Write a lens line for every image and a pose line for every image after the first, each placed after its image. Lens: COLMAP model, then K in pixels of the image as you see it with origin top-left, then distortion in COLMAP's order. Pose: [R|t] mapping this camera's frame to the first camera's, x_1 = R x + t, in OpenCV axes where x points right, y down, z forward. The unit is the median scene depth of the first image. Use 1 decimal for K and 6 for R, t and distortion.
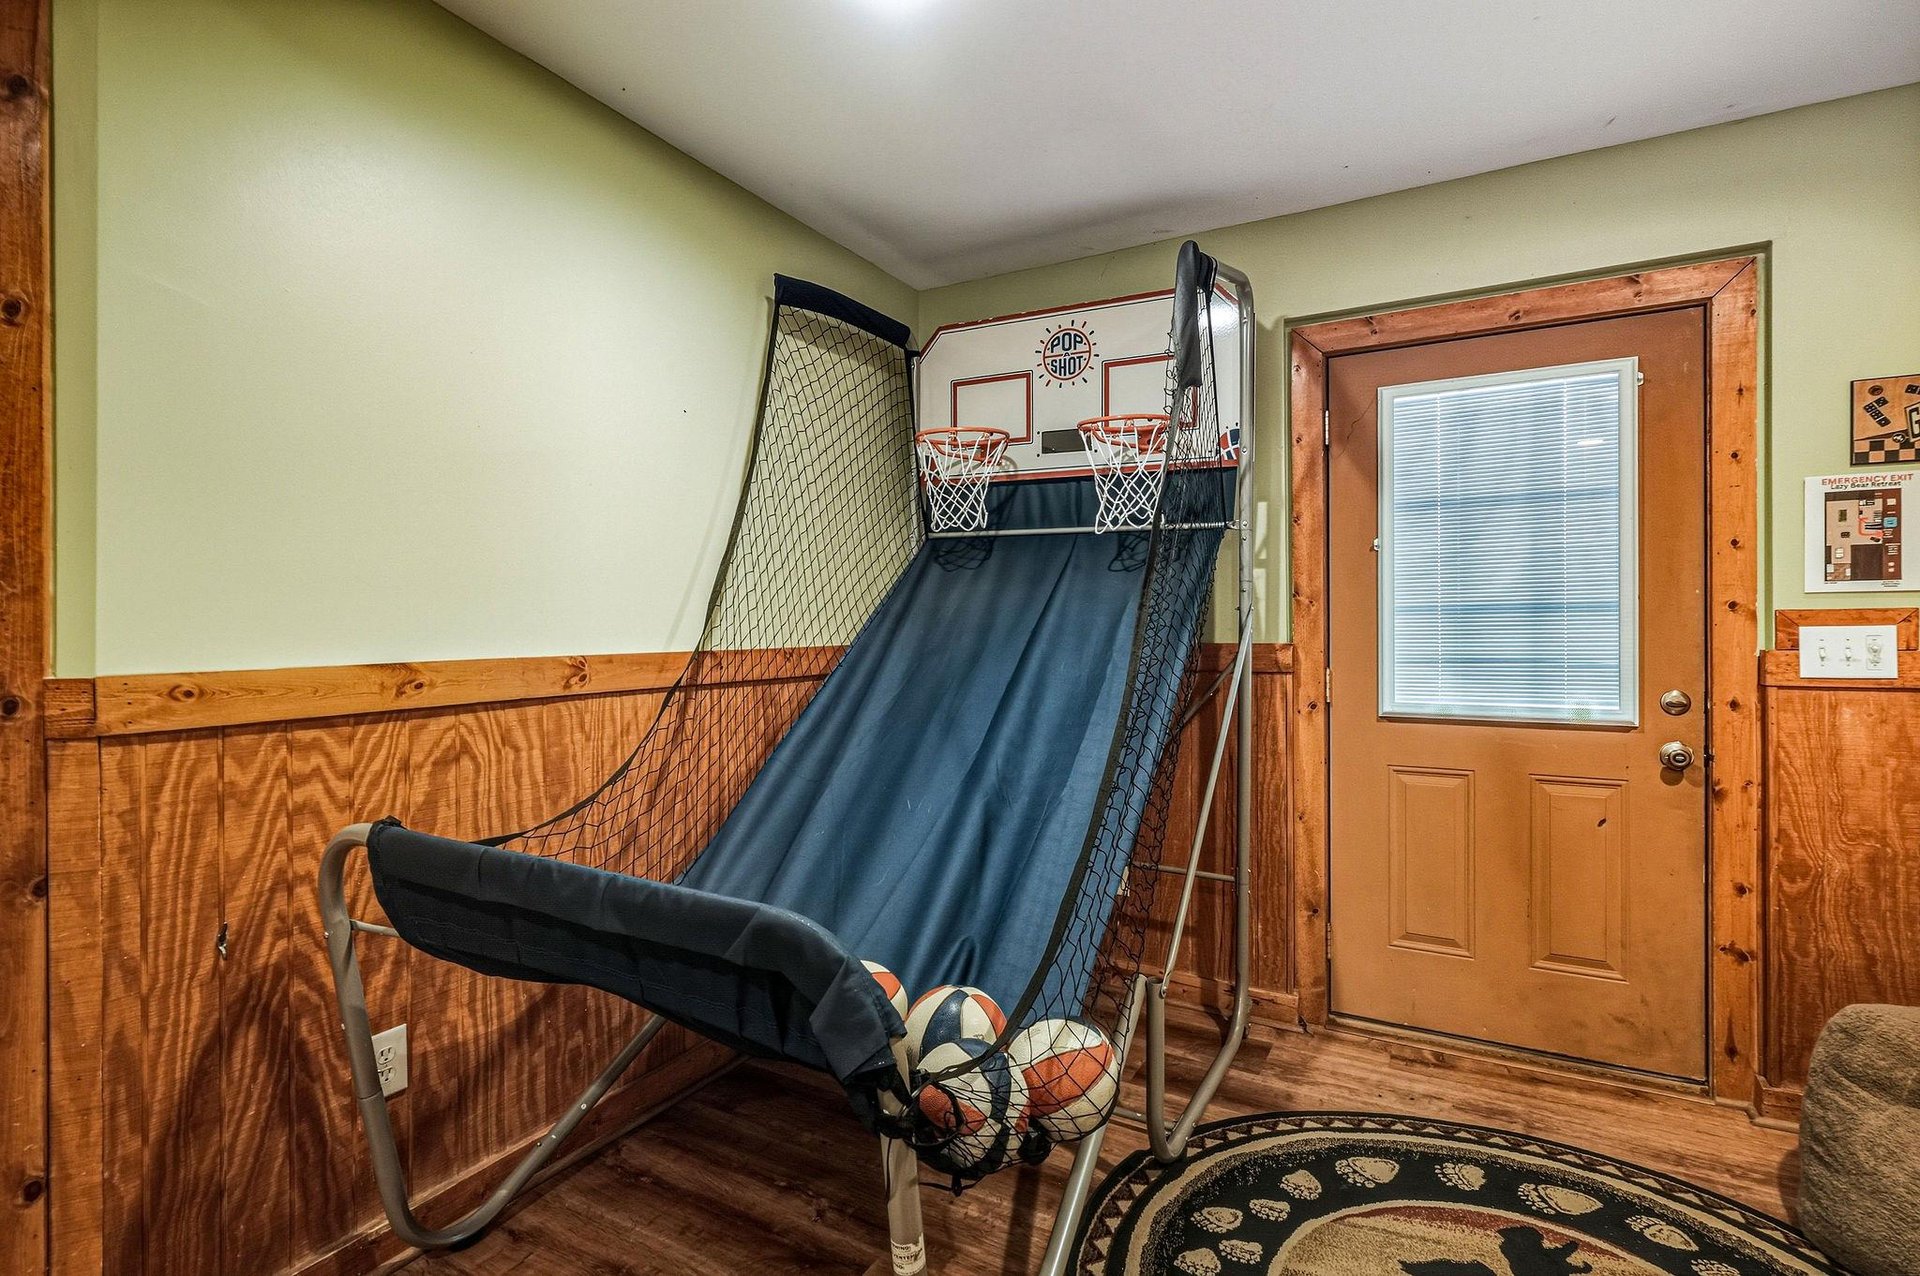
lens RADIAL K [[930.1, 0, 960.0], [0, 930.1, 638.0], [0, 0, 1]] dist [0.000548, 0.001427]
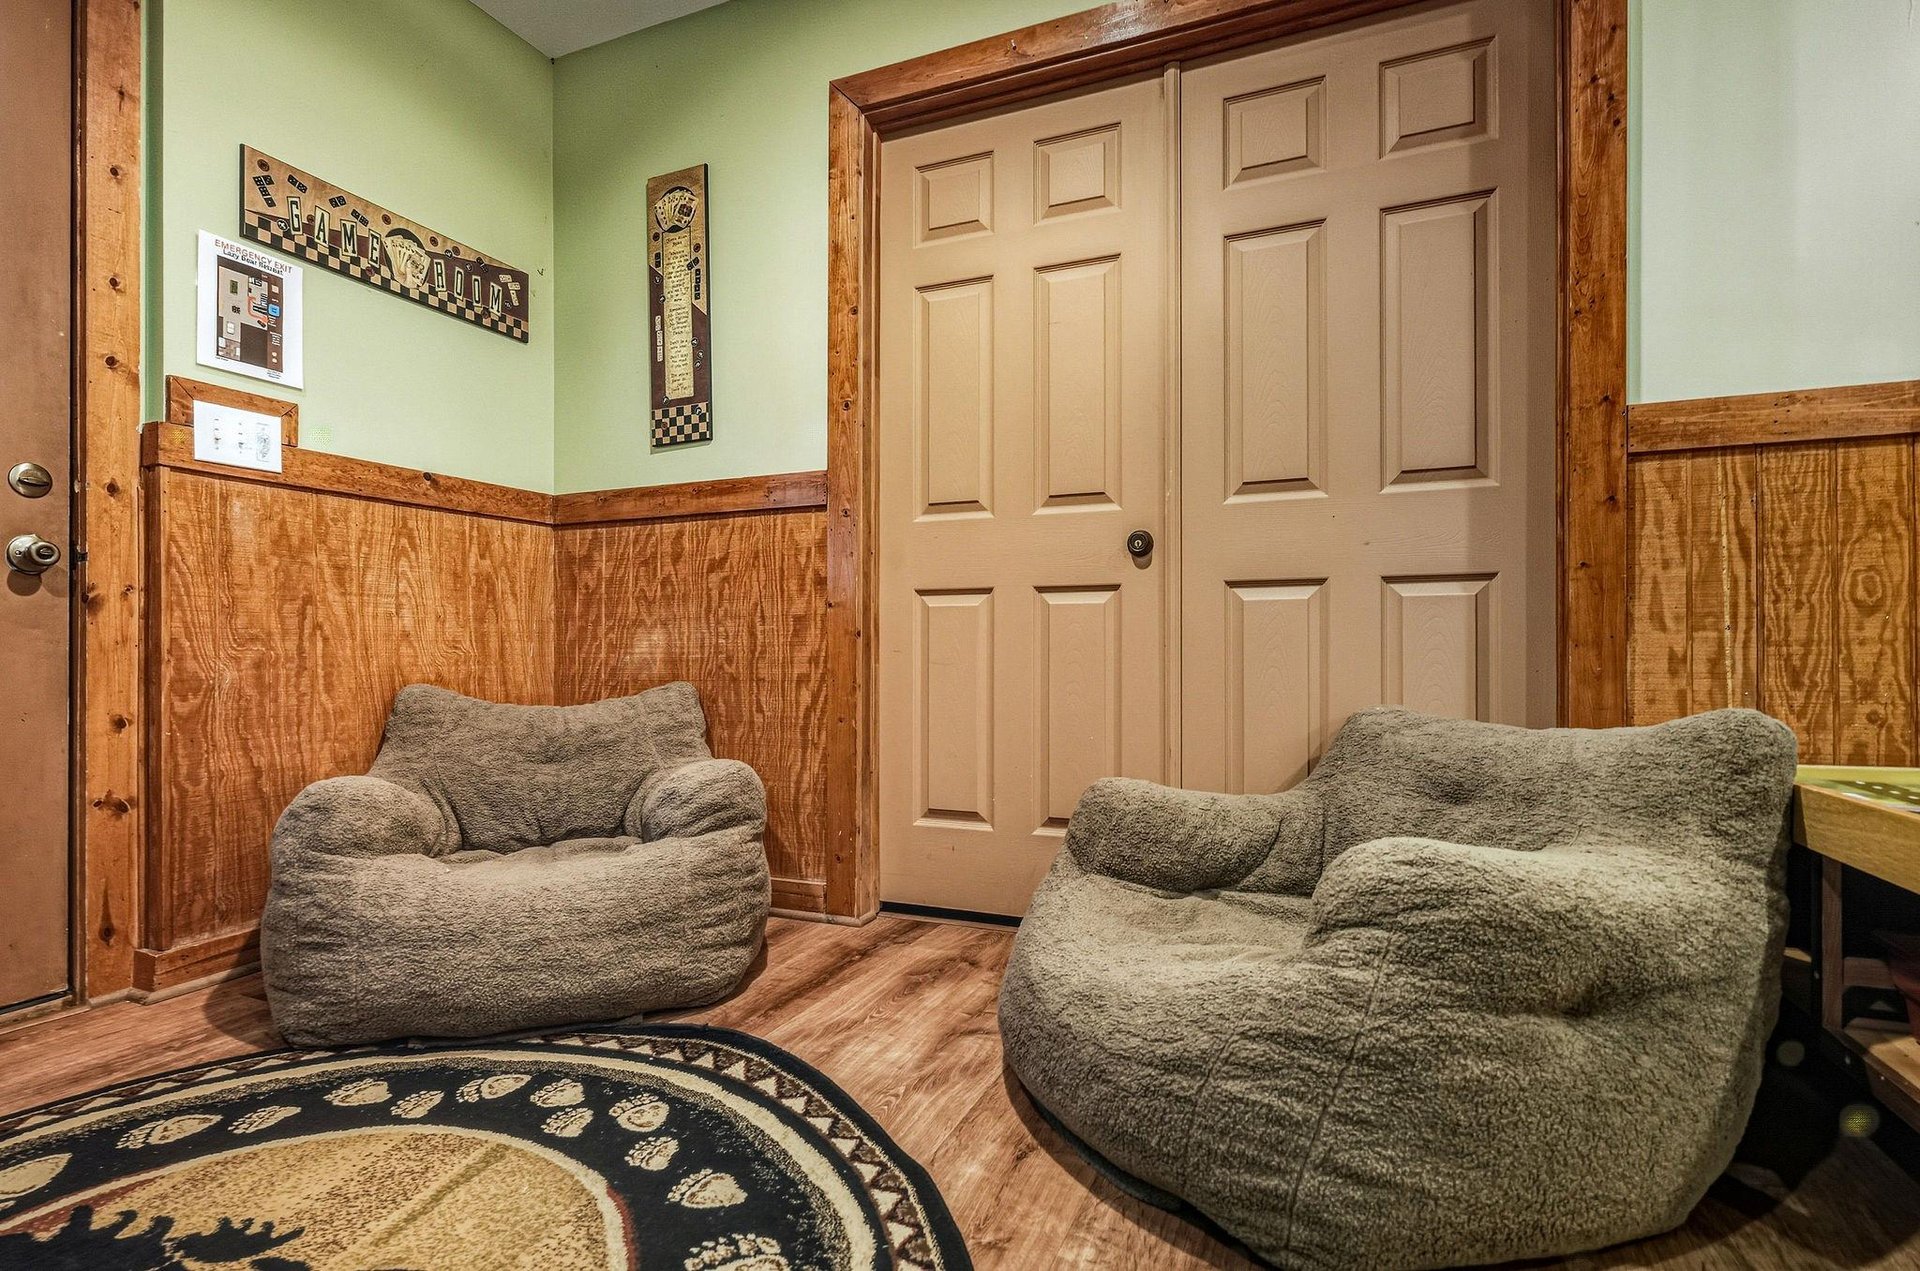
lens RADIAL K [[930.1, 0, 960.0], [0, 930.1, 635.5], [0, 0, 1]] dist [0.000548, 0.001427]
pose [[-0.080540, 0.010072, 0.996700, -0.012574], [0.014276, 0.999858, -0.008950, 0.224894], [-0.996649, 0.013508, -0.080673, 0.368077]]
